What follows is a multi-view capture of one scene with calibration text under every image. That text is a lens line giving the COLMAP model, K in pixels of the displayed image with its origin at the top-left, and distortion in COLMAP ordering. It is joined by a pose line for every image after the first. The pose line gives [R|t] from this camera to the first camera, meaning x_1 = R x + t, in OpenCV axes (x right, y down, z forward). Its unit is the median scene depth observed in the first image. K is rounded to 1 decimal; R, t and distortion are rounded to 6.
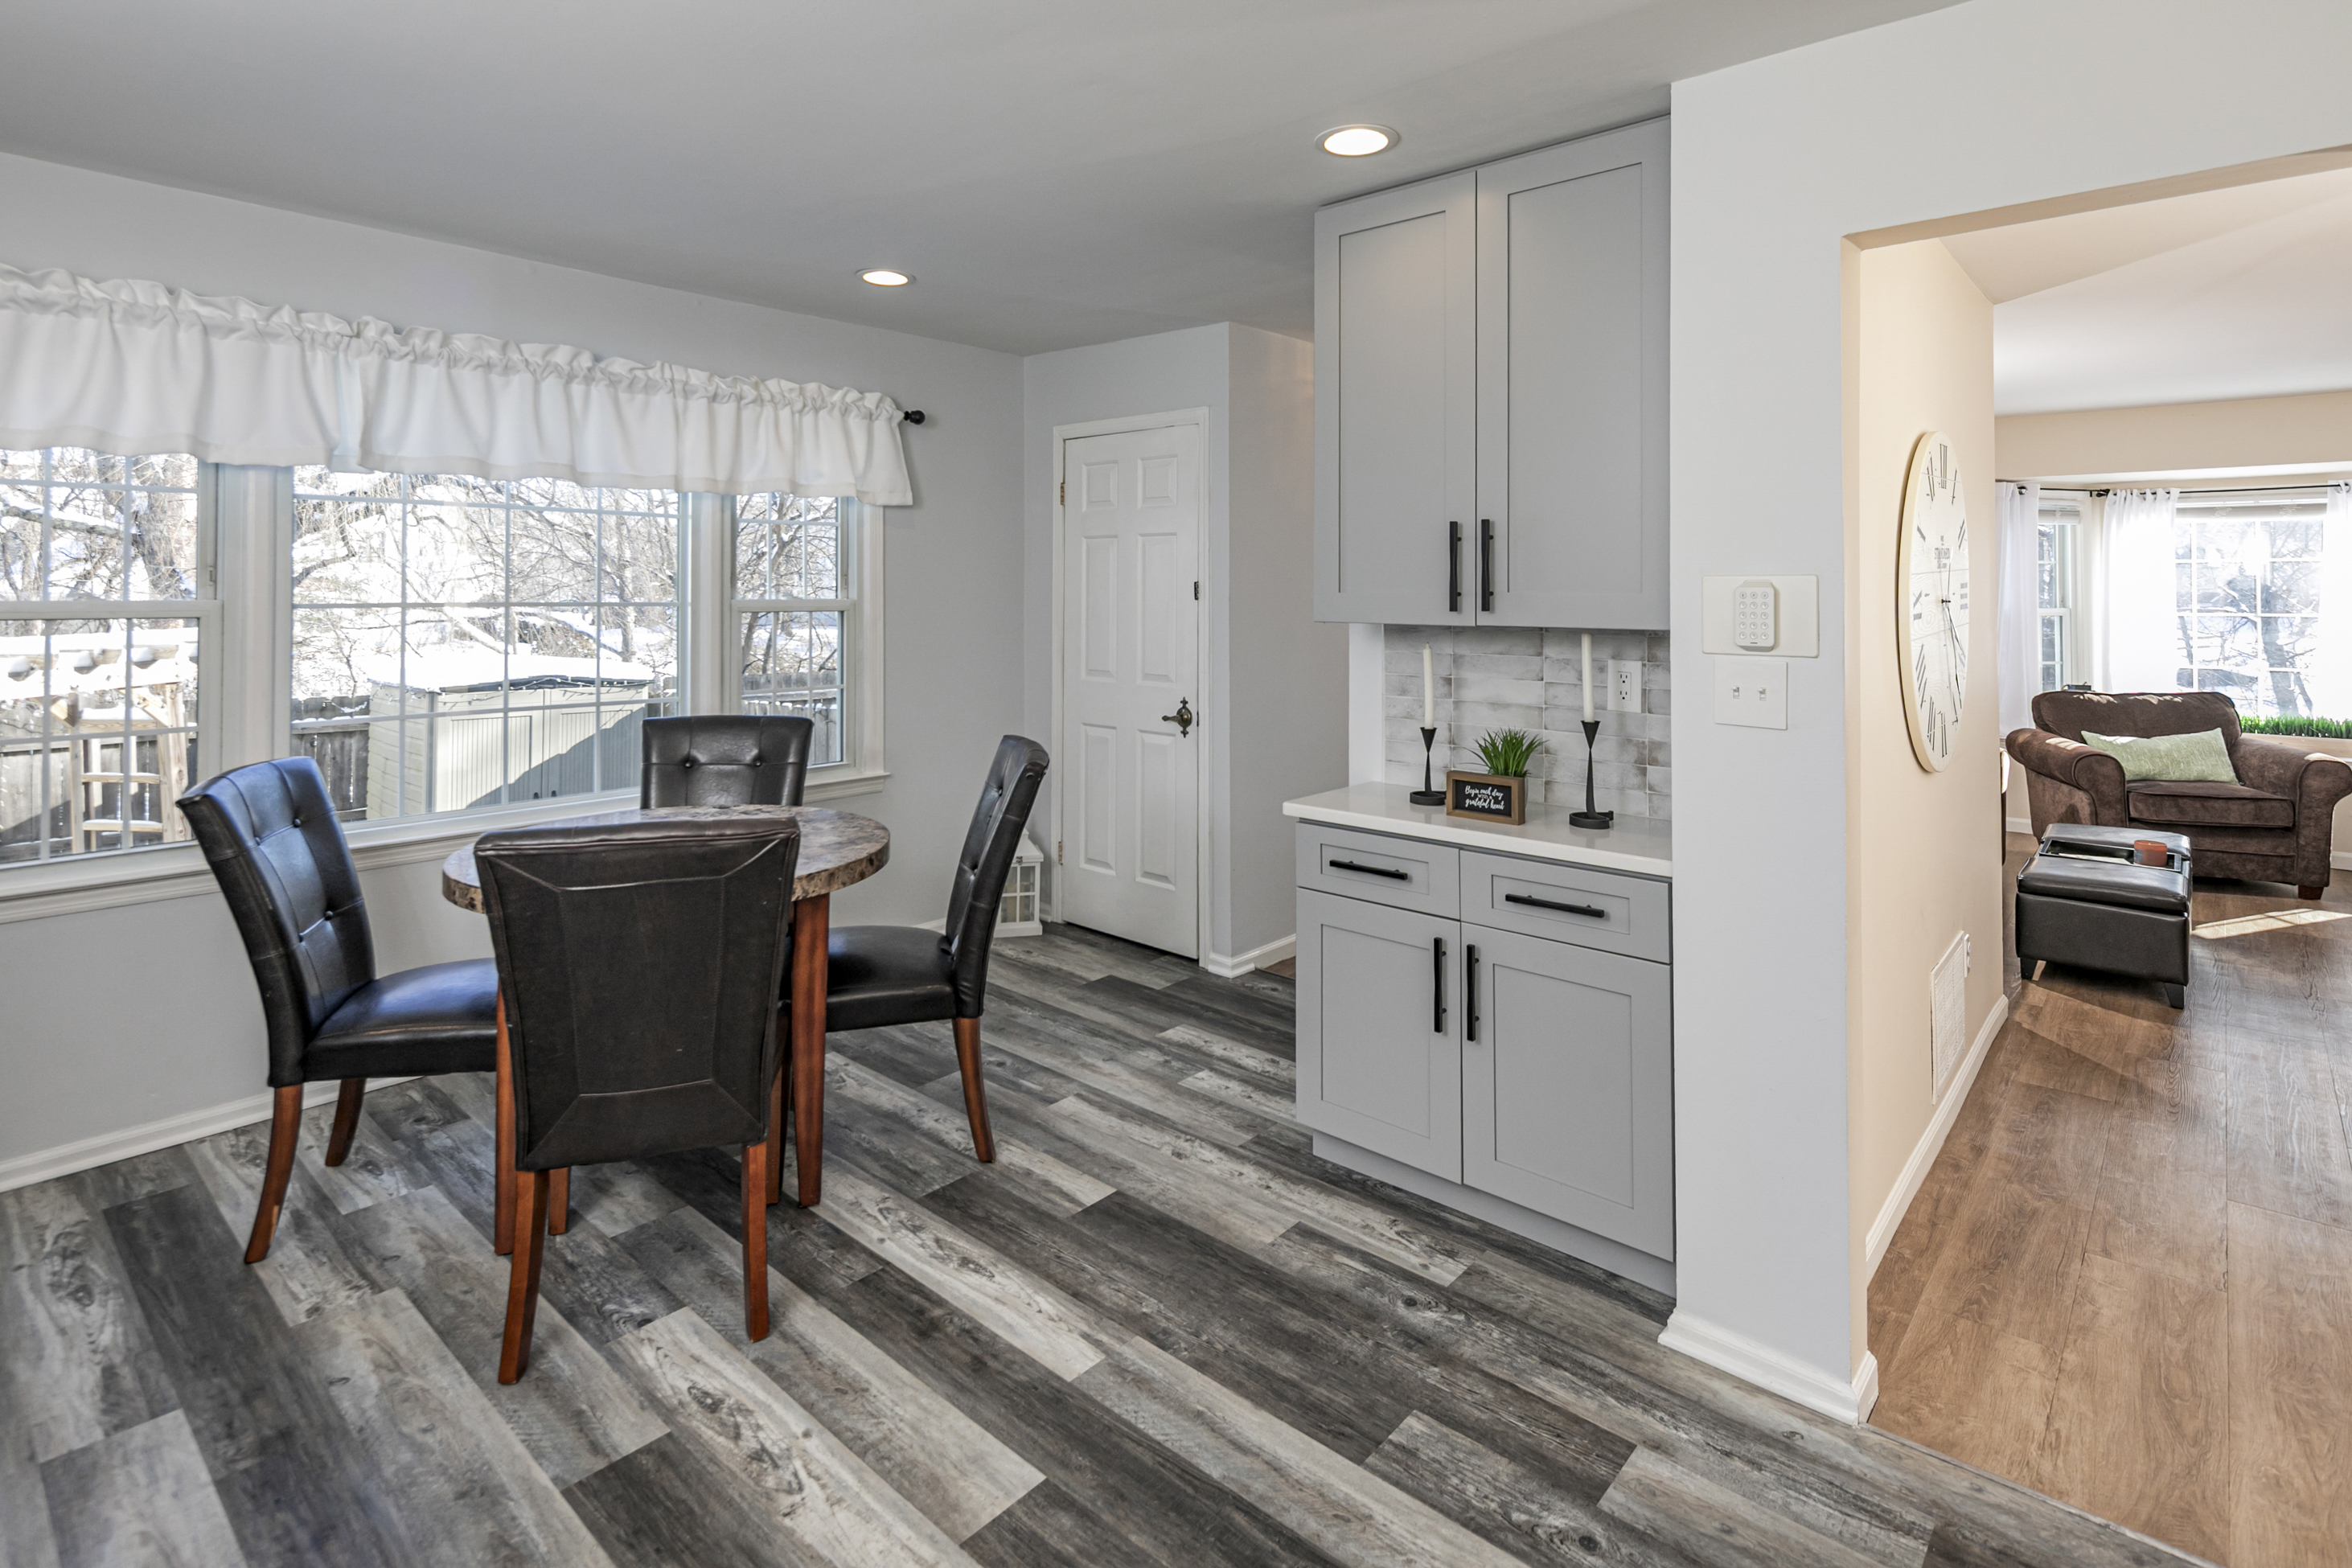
lens RADIAL K [[1153.2, 0, 1158.1], [0, 1153.2, 590.5], [0, 0, 1]] dist [0.021796, -0.008523]
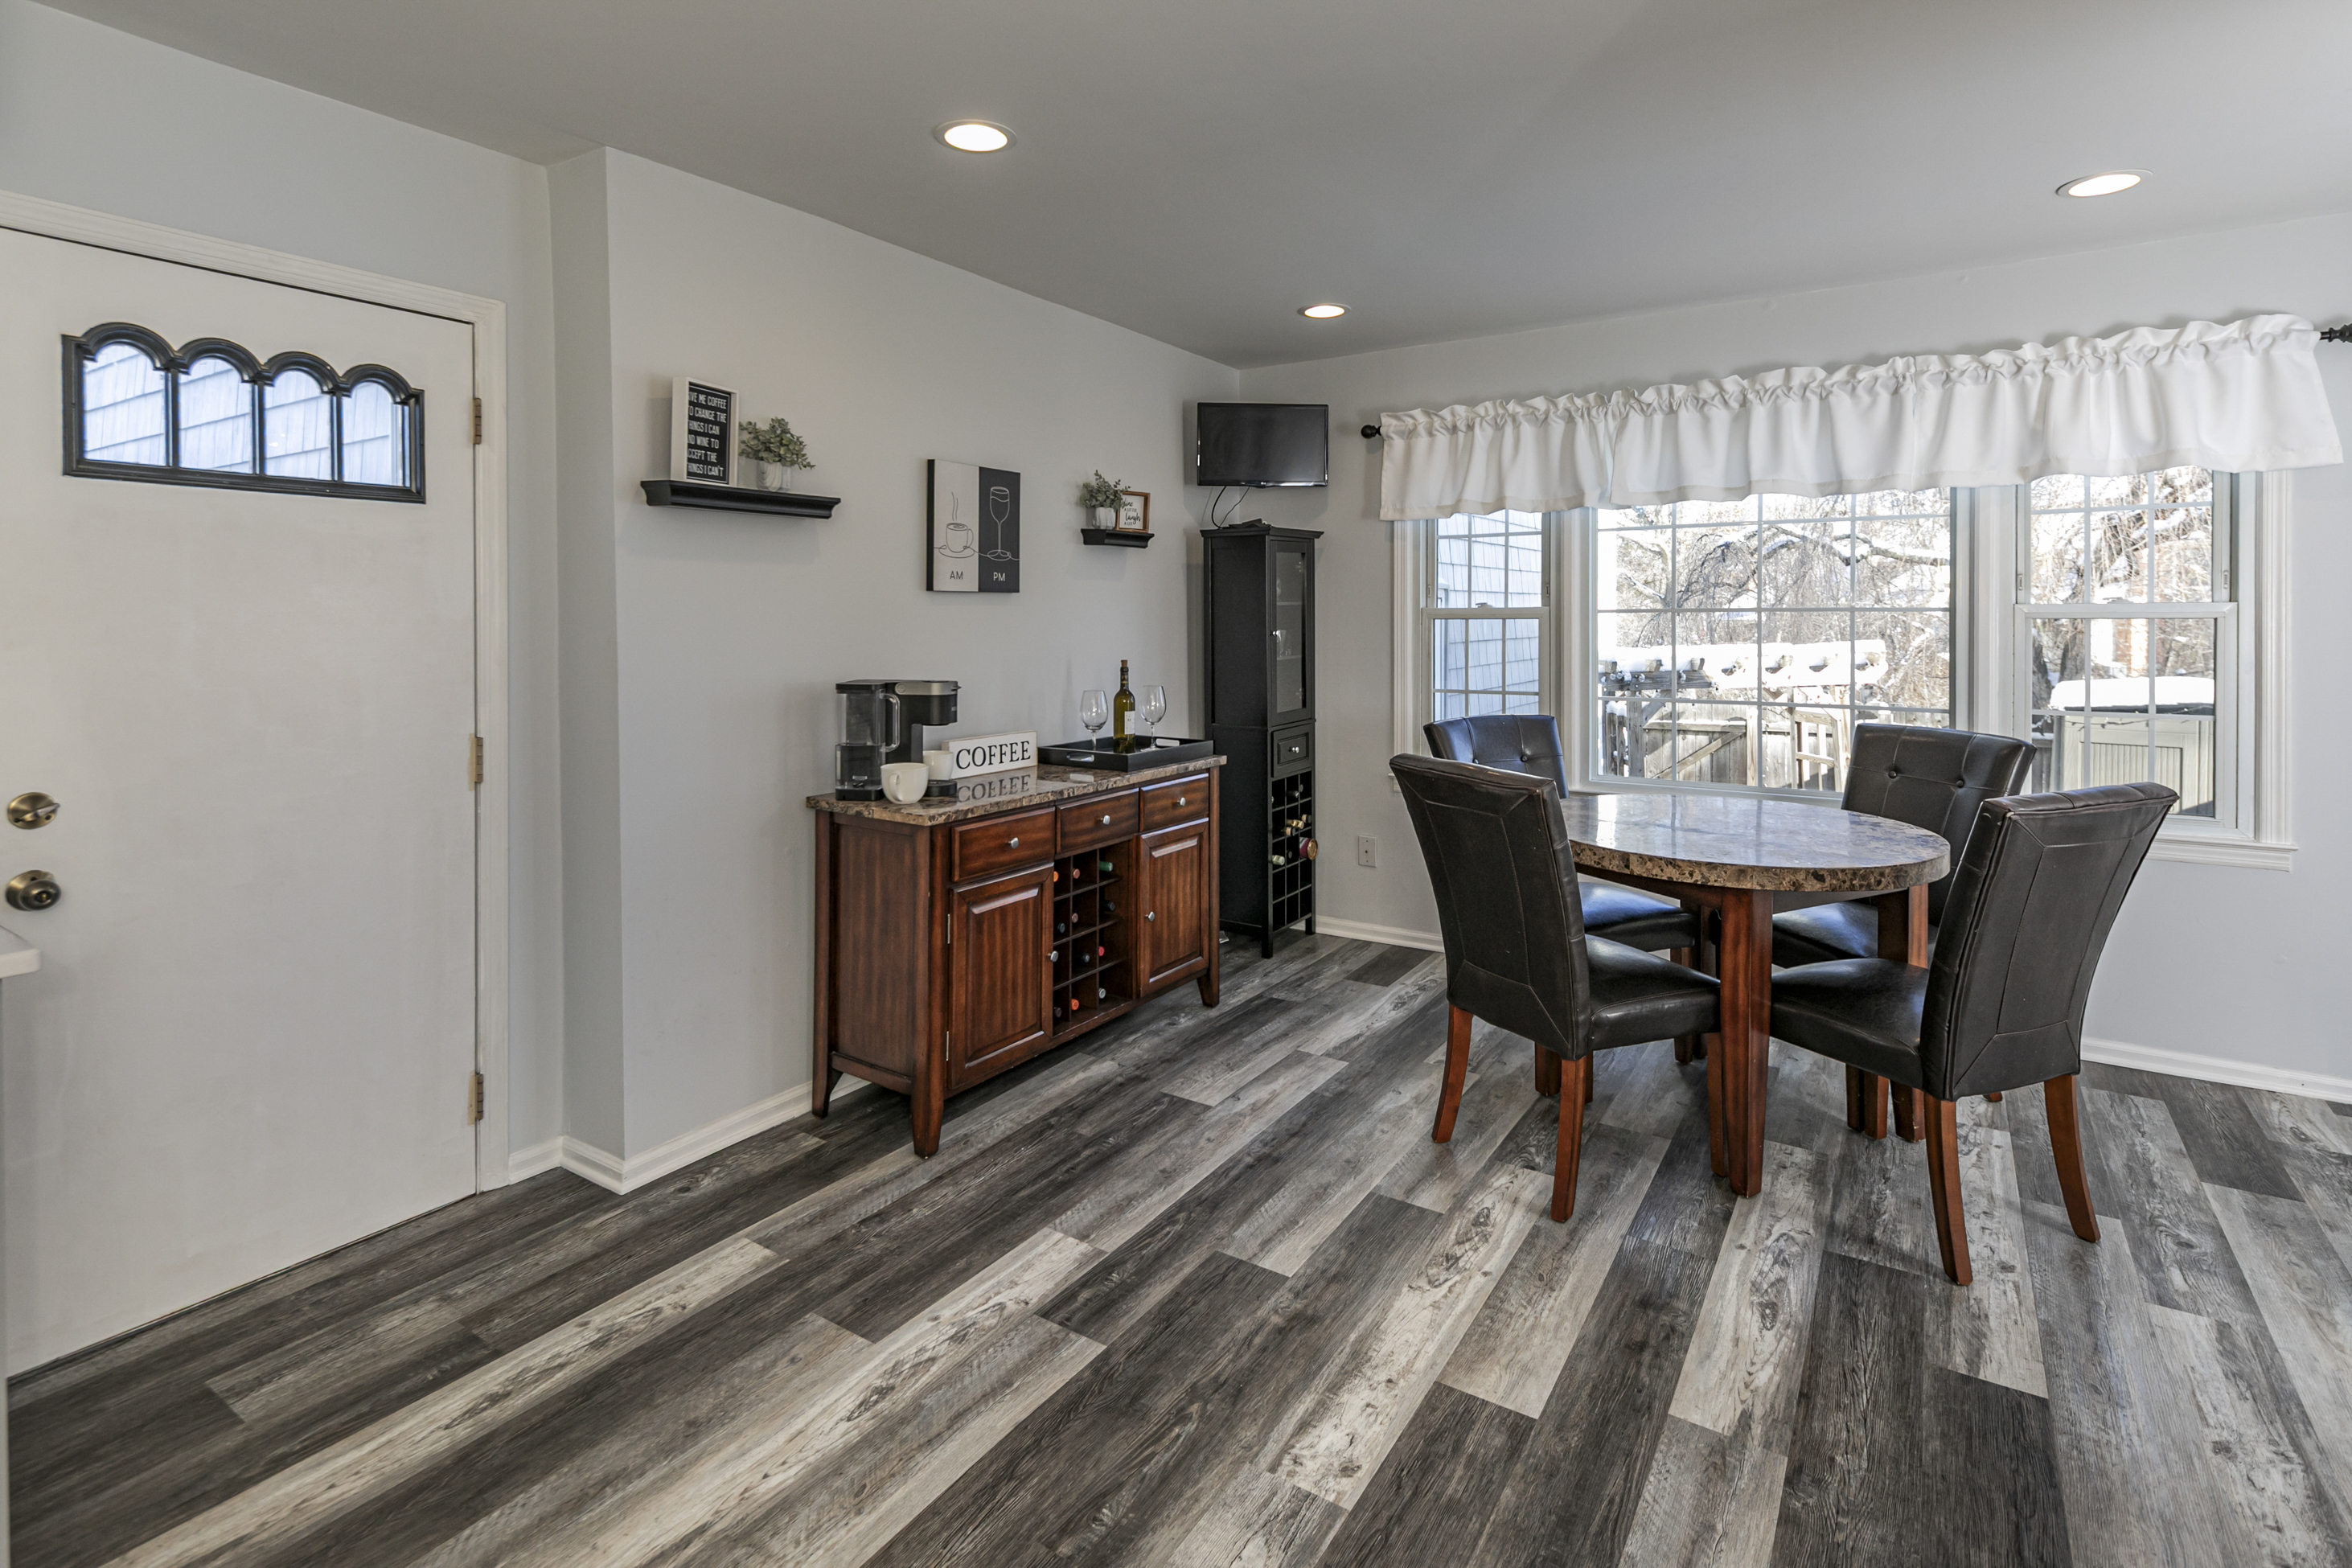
lens RADIAL K [[1153.2, 0, 1202.7], [0, 1153.2, 617.9], [0, 0, 1]] dist [0.021796, -0.008523]
pose [[0.169287, -0.003336, -0.985561, 0.627178], [0.004052, 0.999988, -0.002689, 0.026985], [0.985558, -0.003538, 0.169299, 0.369007]]
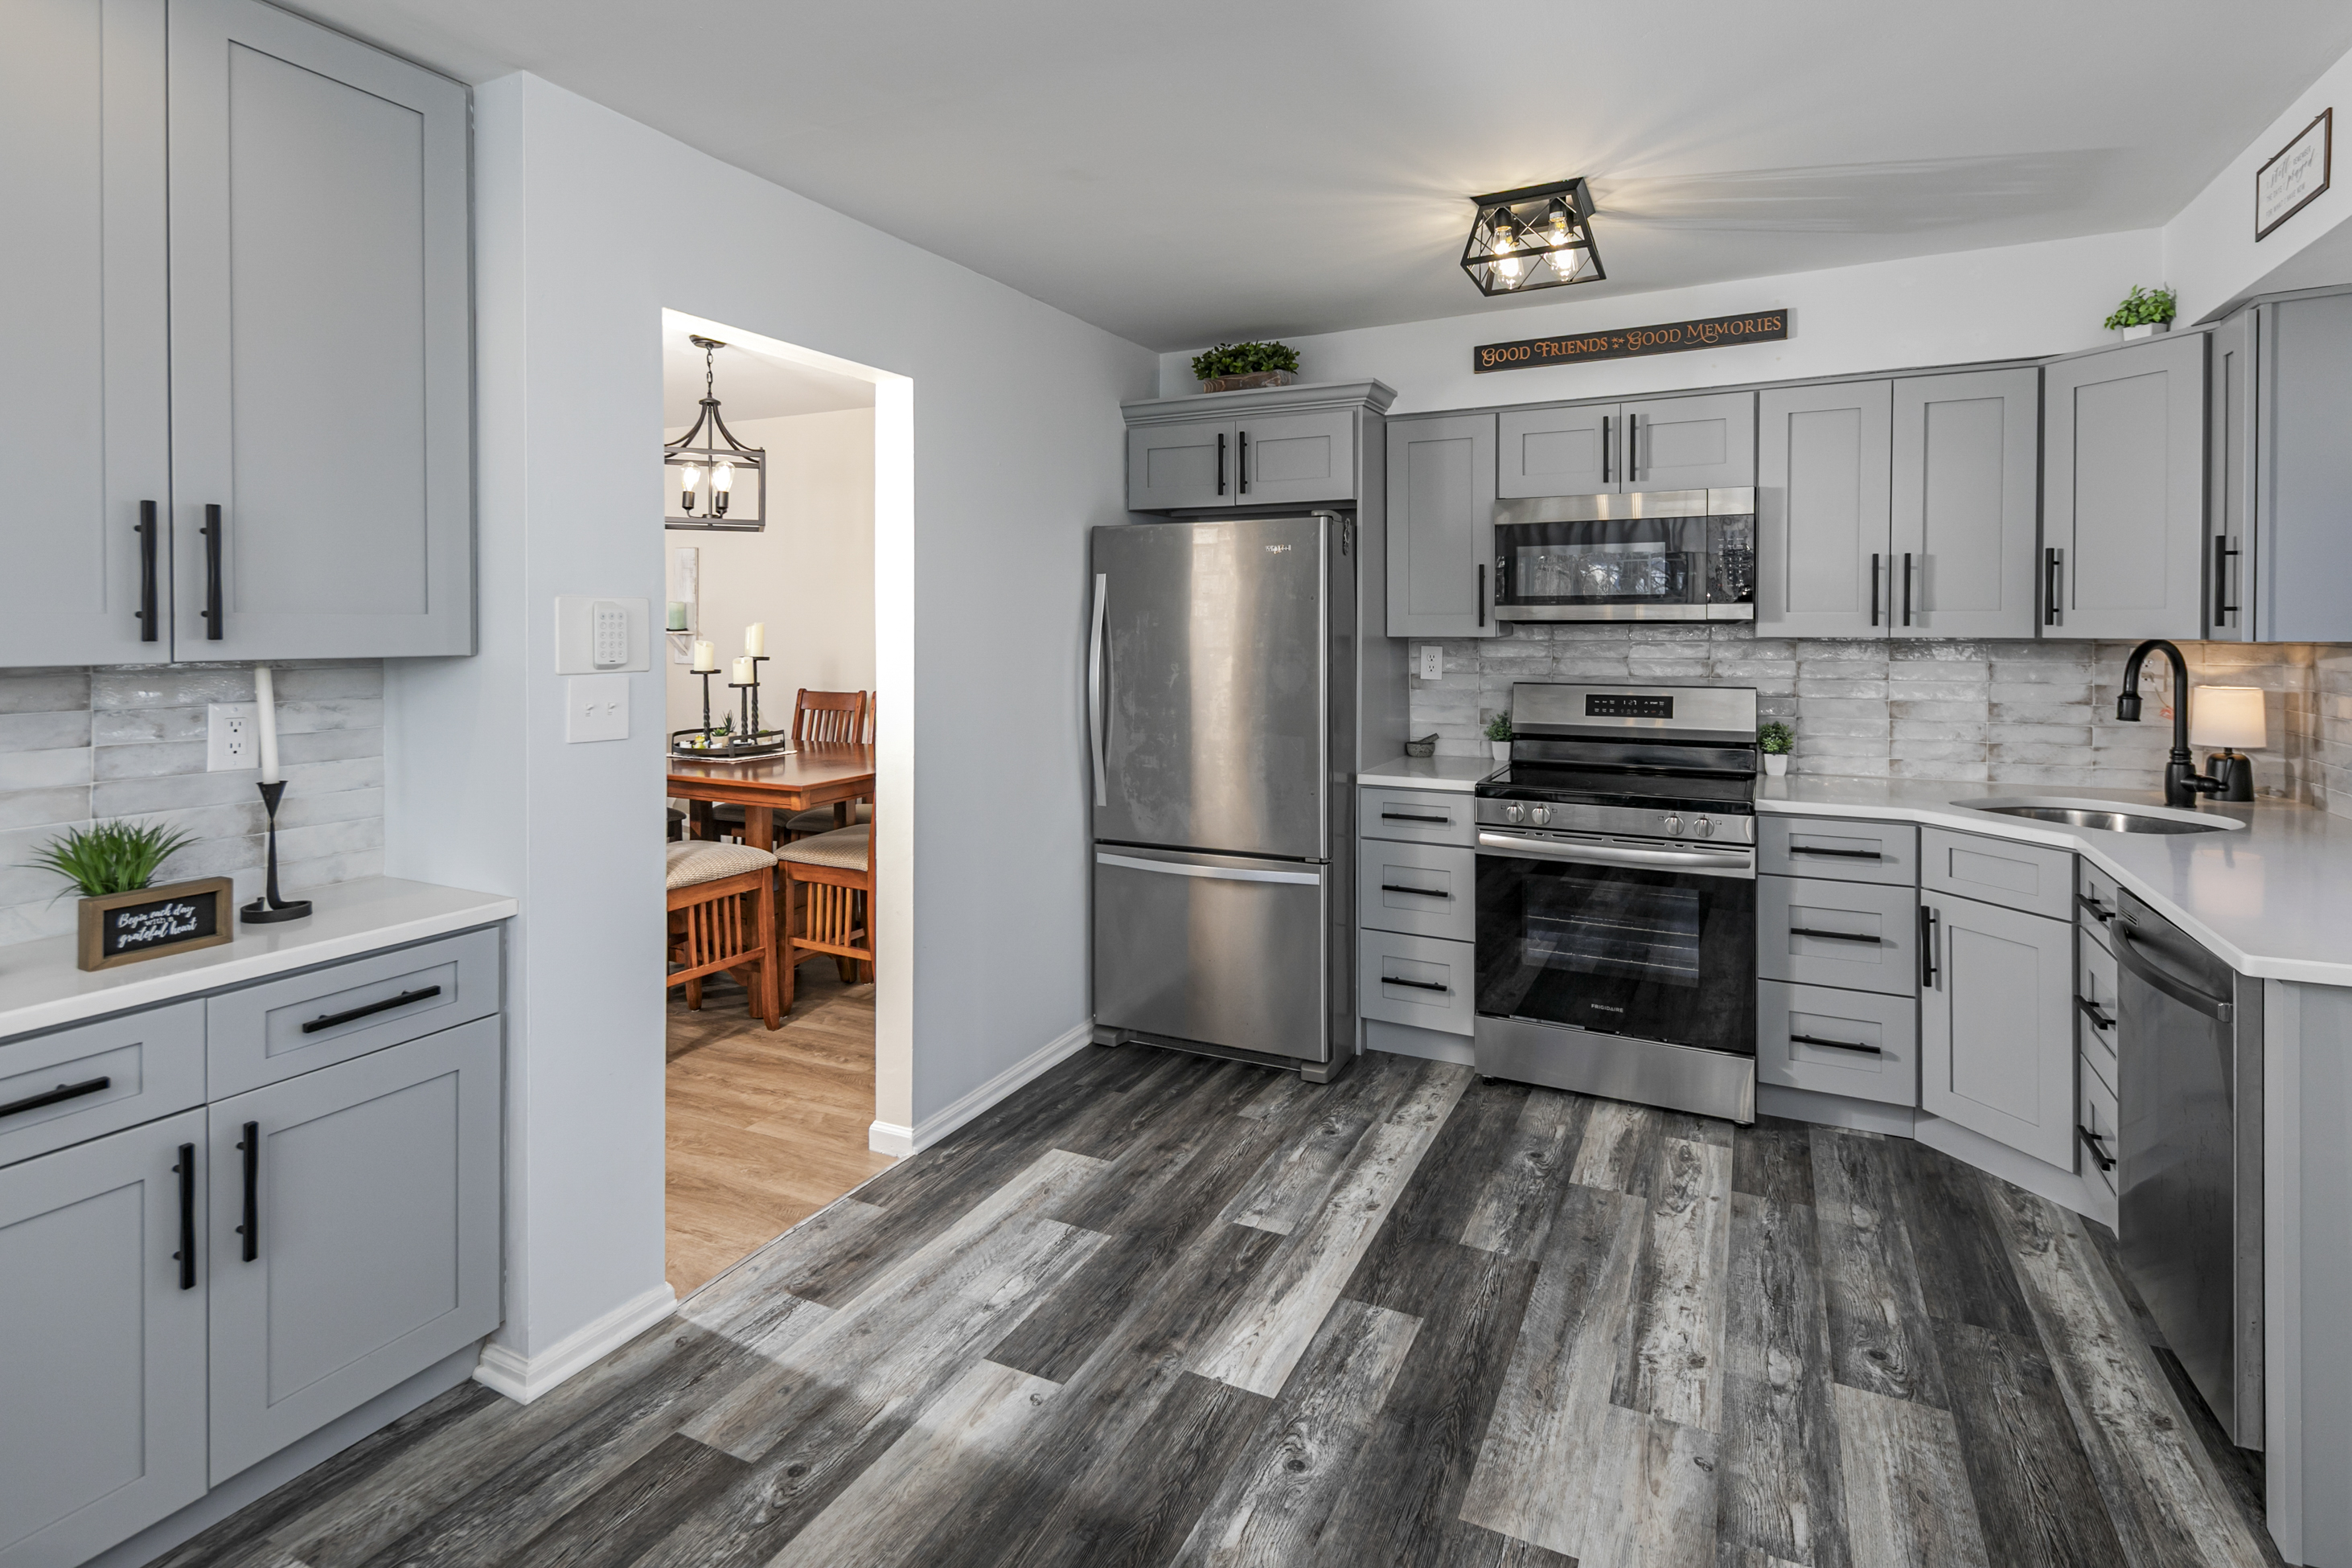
lens RADIAL K [[1153.2, 0, 1177.6], [0, 1153.2, 623.3], [0, 0, 1]] dist [0.021796, -0.008523]
pose [[-0.269888, -0.002424, 0.962889, -0.524048], [0.000410, 0.999996, 0.002632, 0.006202], [-0.962892, 0.001105, -0.269886, 0.626232]]
